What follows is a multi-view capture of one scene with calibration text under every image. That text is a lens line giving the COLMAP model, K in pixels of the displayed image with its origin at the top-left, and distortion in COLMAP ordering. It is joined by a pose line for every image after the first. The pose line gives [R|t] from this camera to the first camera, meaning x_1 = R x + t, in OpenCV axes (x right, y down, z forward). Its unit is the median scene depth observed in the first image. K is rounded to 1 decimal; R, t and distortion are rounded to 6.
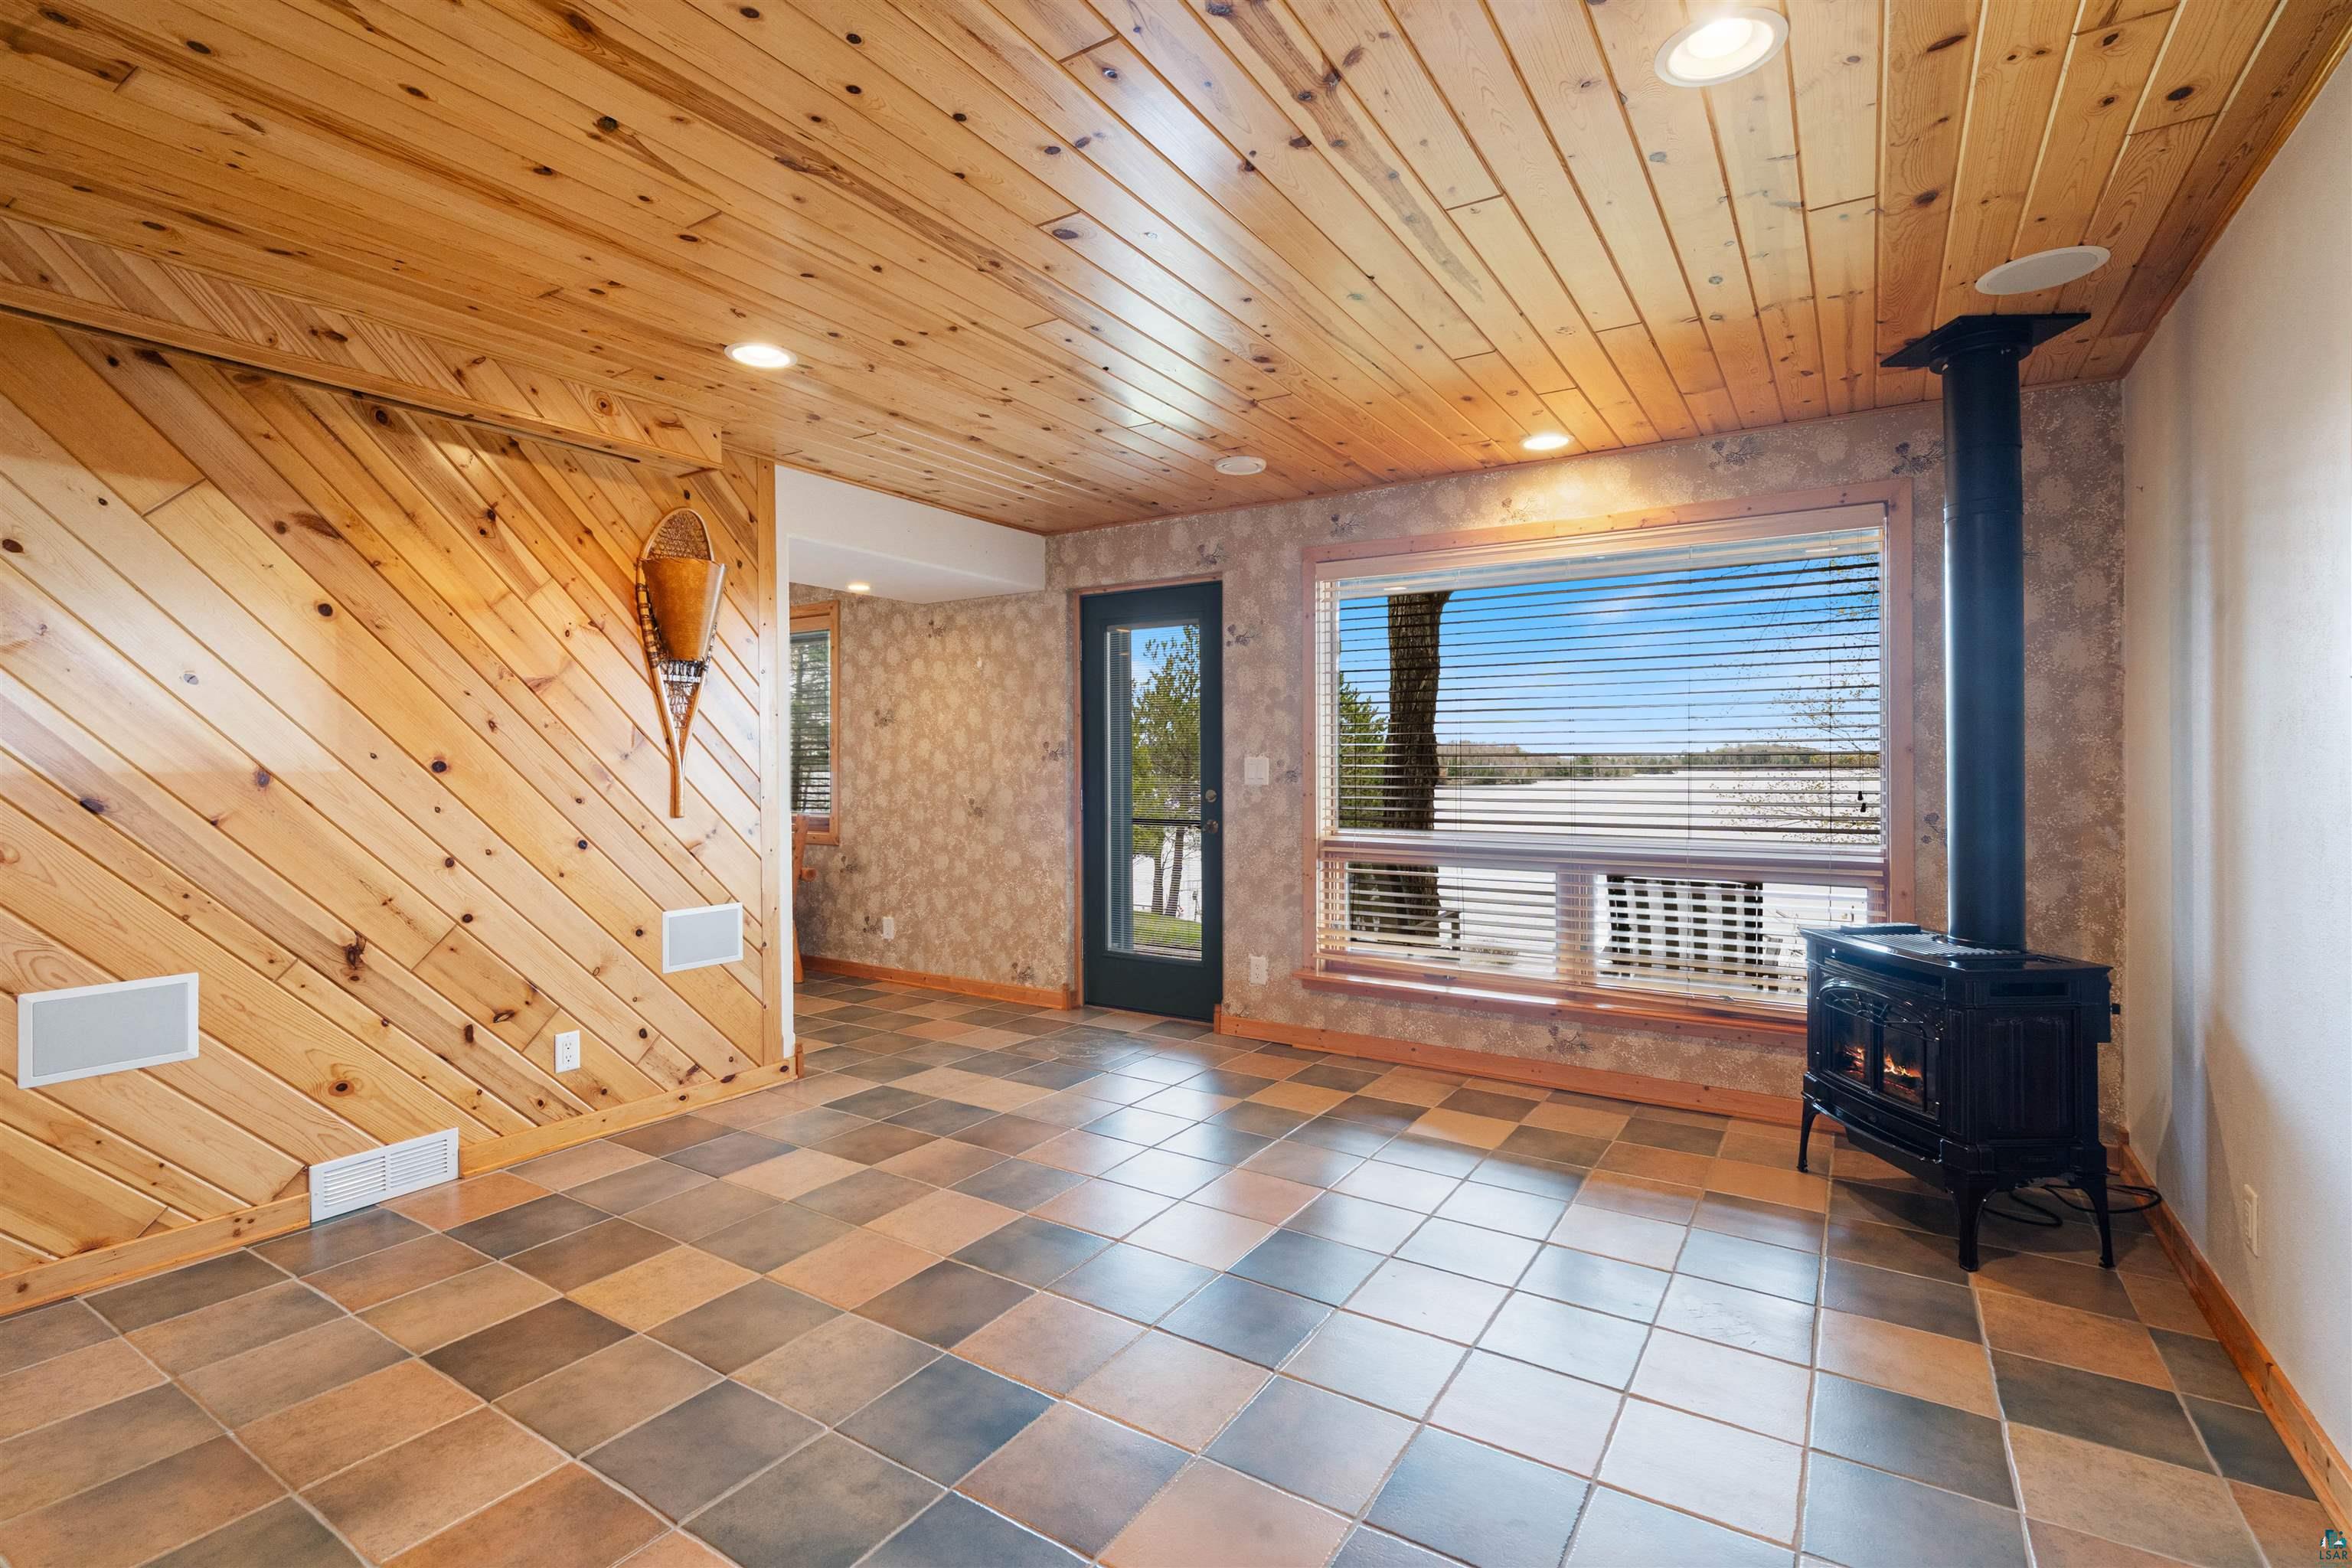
lens RADIAL K [[1082.3, 0, 1188.1], [0, 1082.3, 769.2], [0, 0, 1]] dist [-0.004109, 0.001564]
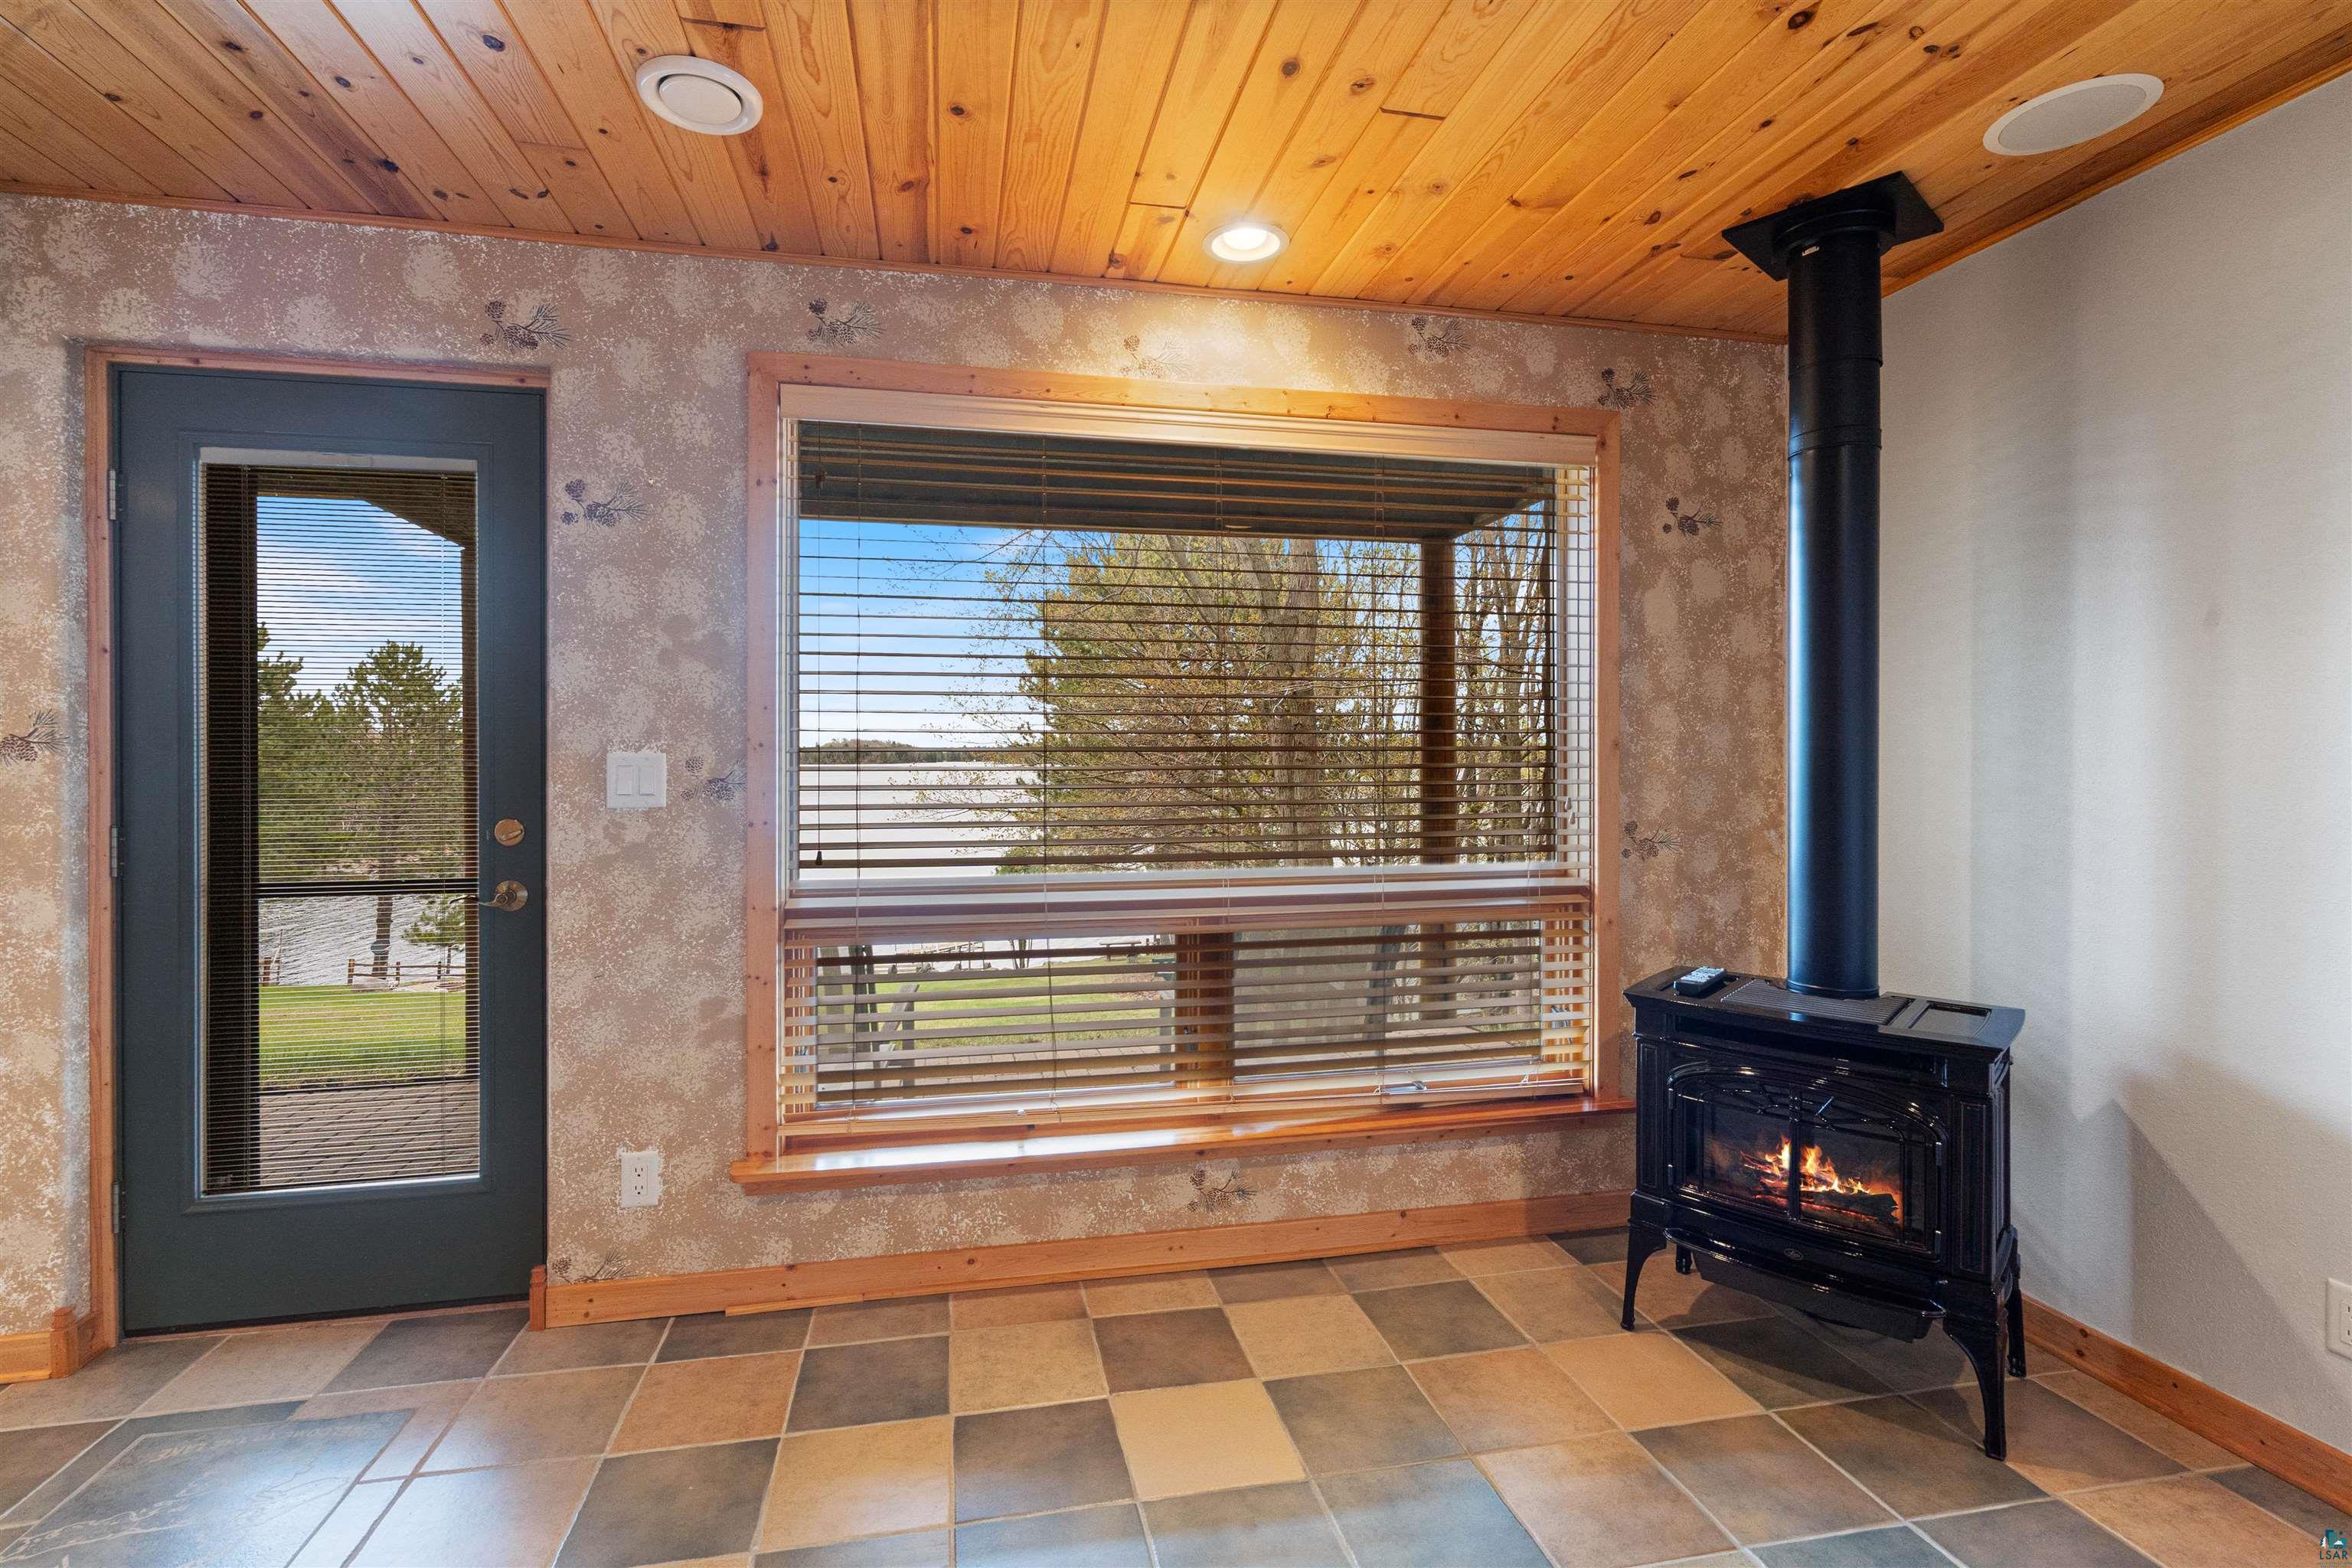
lens RADIAL K [[1082.3, 0, 1163.3], [0, 1082.3, 752.7], [0, 0, 1]] dist [-0.004109, 0.001564]
pose [[0.722605, -0.000530, 0.691261, -0.108464], [0.004550, 0.999982, -0.003989, -0.007857], [-0.691246, 0.006028, 0.722594, 0.485108]]
